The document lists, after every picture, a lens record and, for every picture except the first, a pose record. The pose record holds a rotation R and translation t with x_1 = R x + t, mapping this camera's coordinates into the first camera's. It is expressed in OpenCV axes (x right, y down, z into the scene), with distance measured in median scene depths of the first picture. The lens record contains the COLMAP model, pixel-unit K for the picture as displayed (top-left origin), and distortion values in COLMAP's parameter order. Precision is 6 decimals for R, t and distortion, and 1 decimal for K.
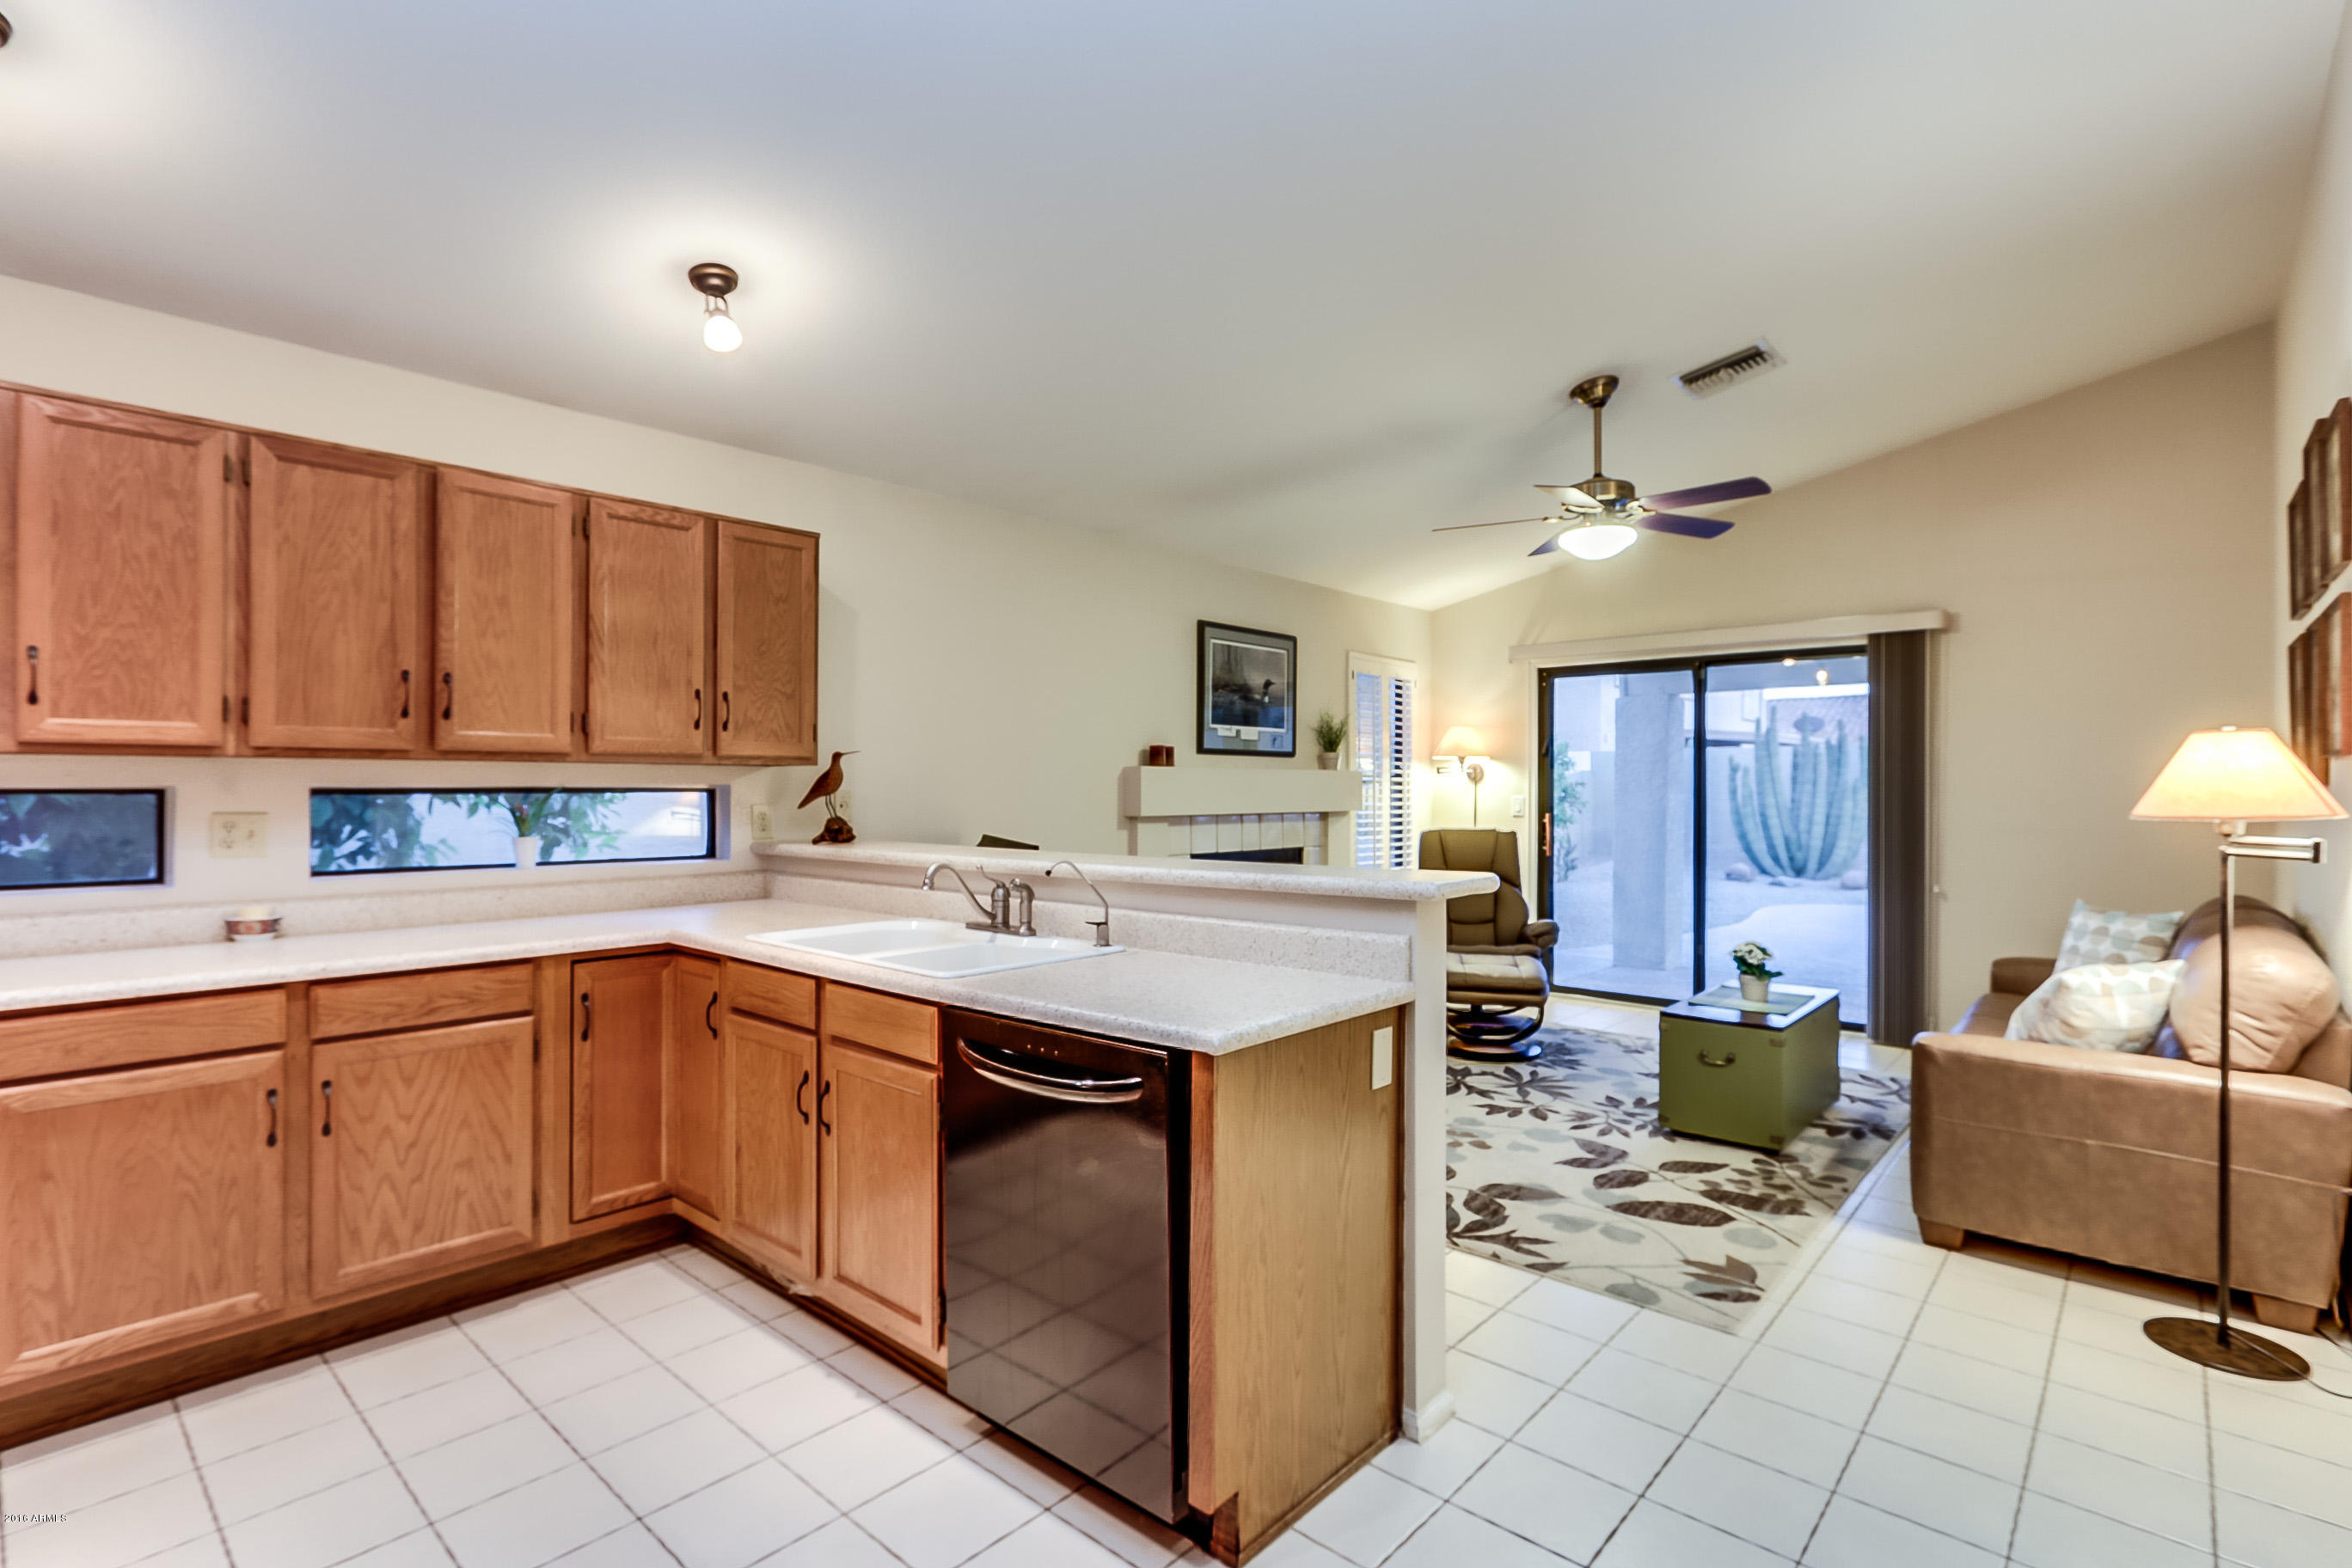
lens RADIAL K [[1094.3, 0, 1204.8], [0, 1094.3, 787.0], [0, 0, 1]] dist [0.001399, -0.000608]
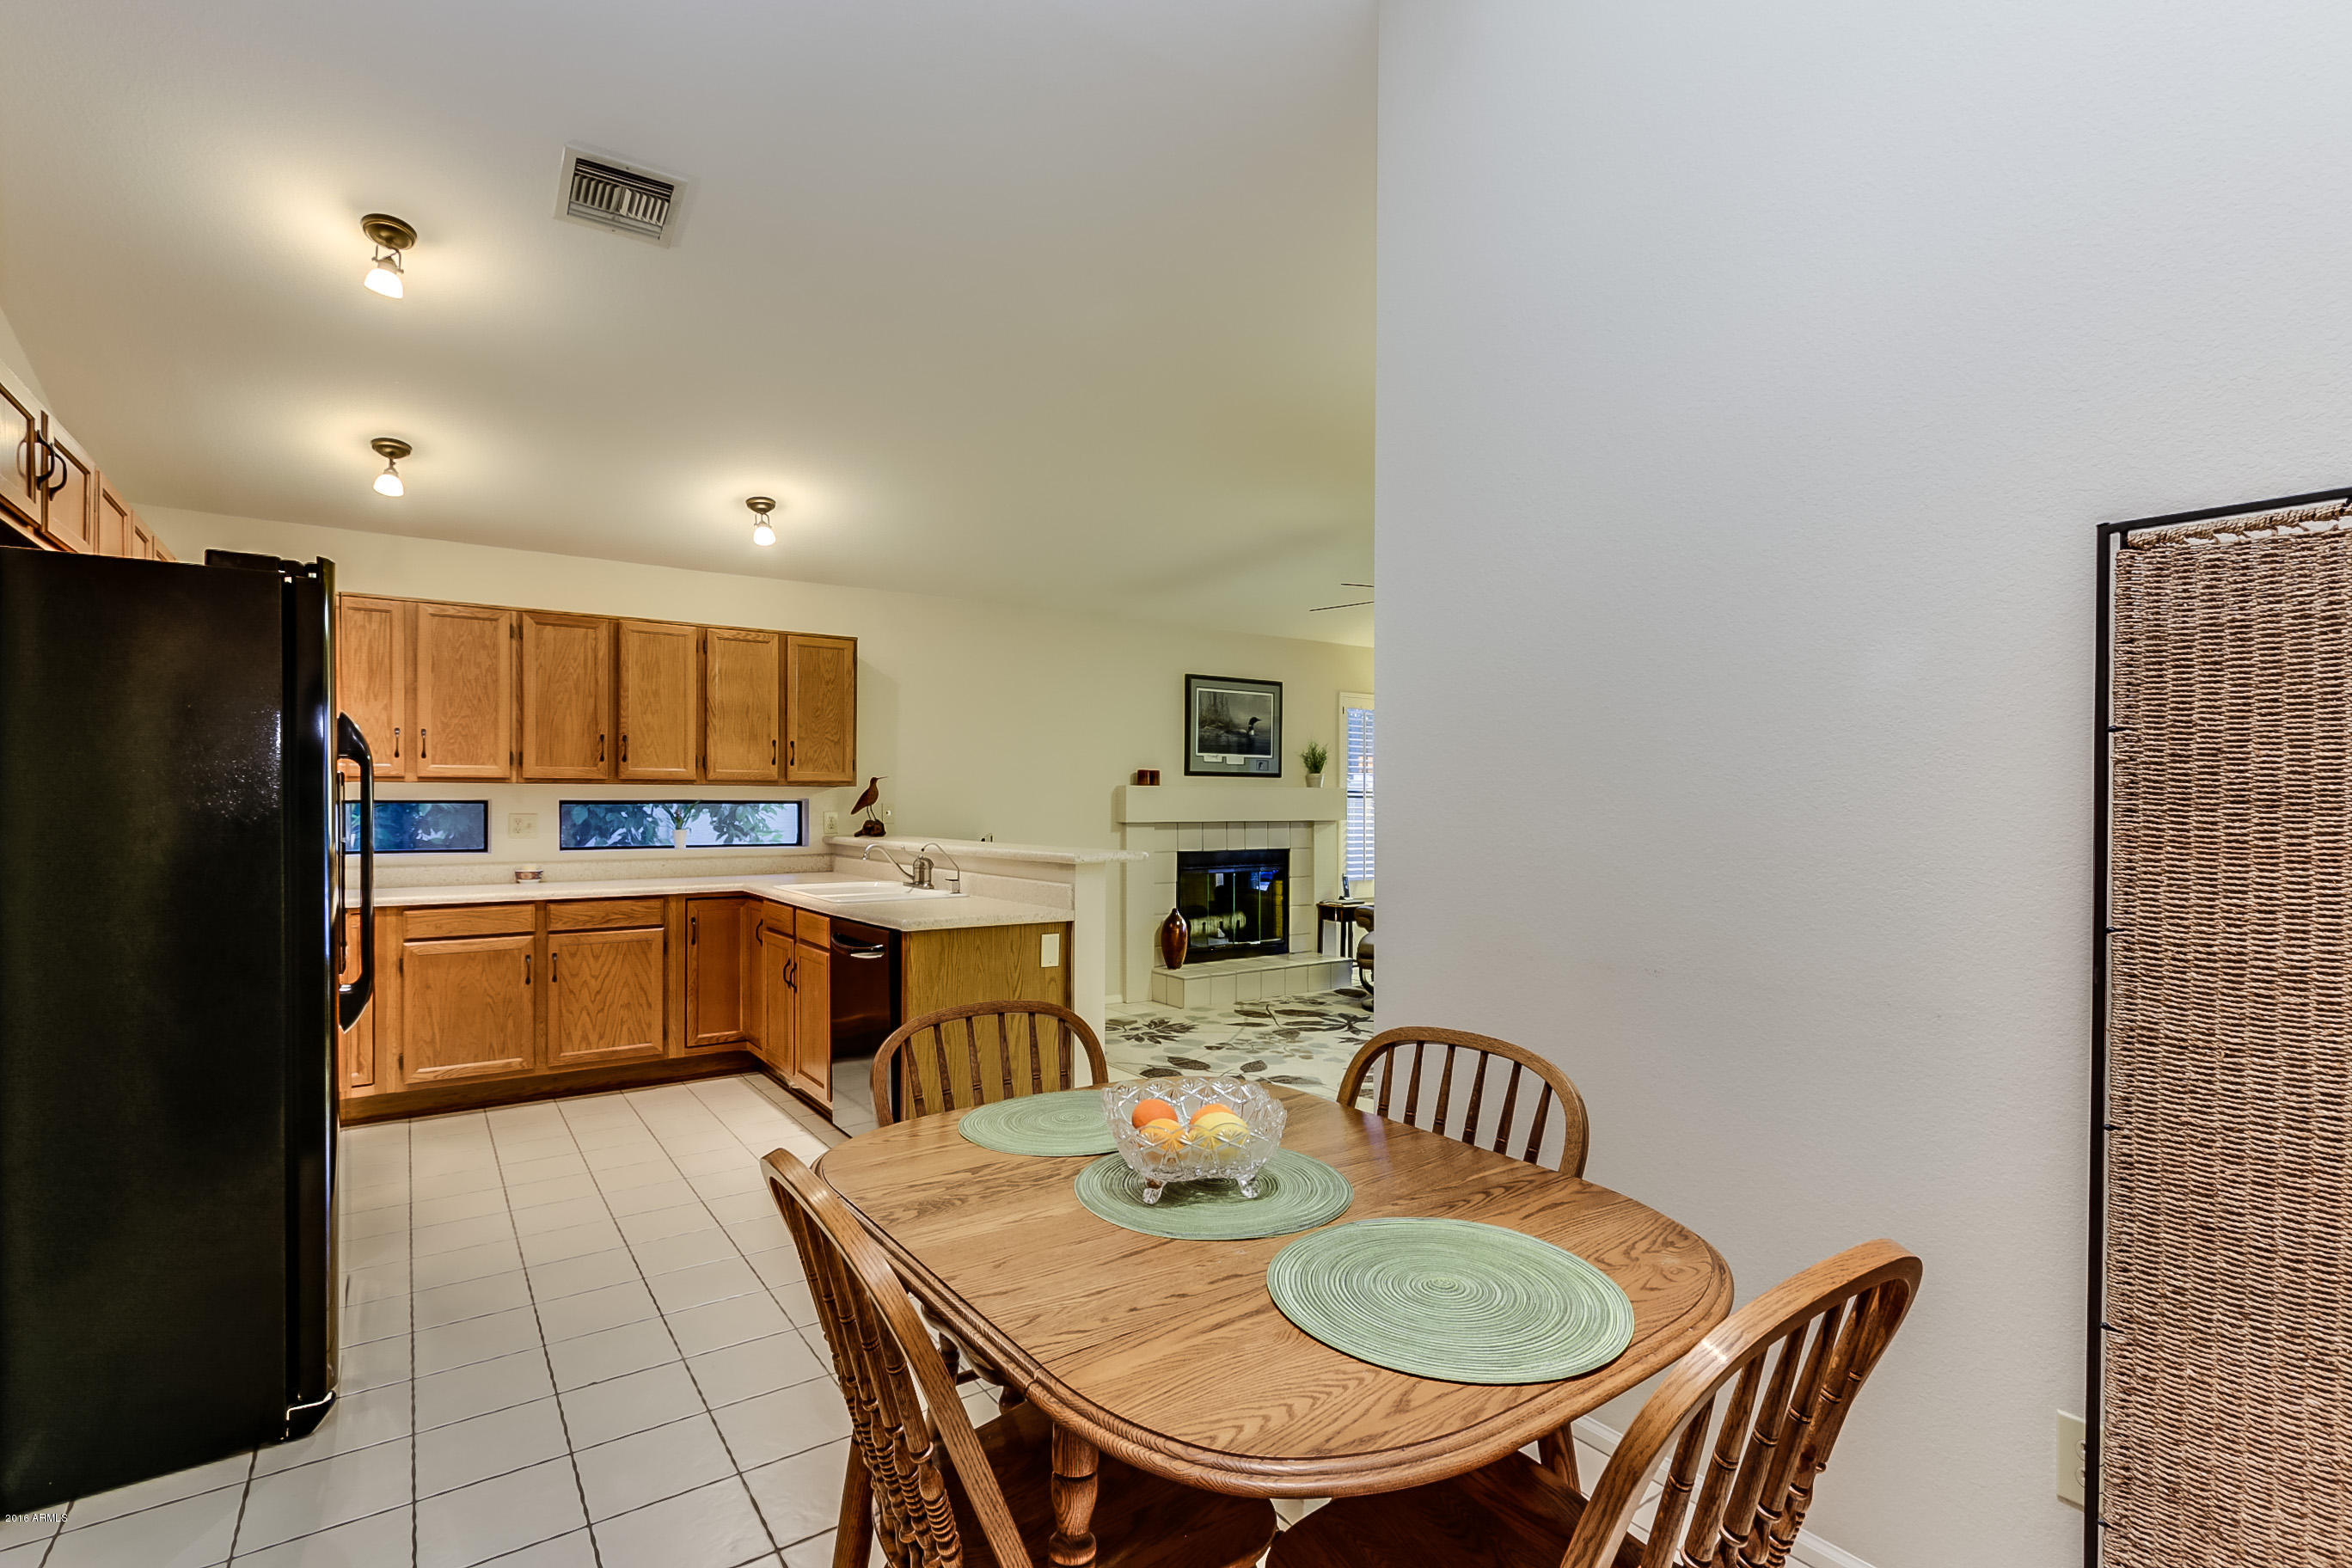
lens RADIAL K [[1094.3, 0, 1256.5], [0, 1094.3, 806.9], [0, 0, 1]] dist [0.001399, -0.000608]
pose [[0.982545, 0.003202, -0.185998, 0.636408], [-0.002199, 0.999982, 0.005596, -0.000559], [0.186012, -0.005089, 0.982534, -0.545498]]
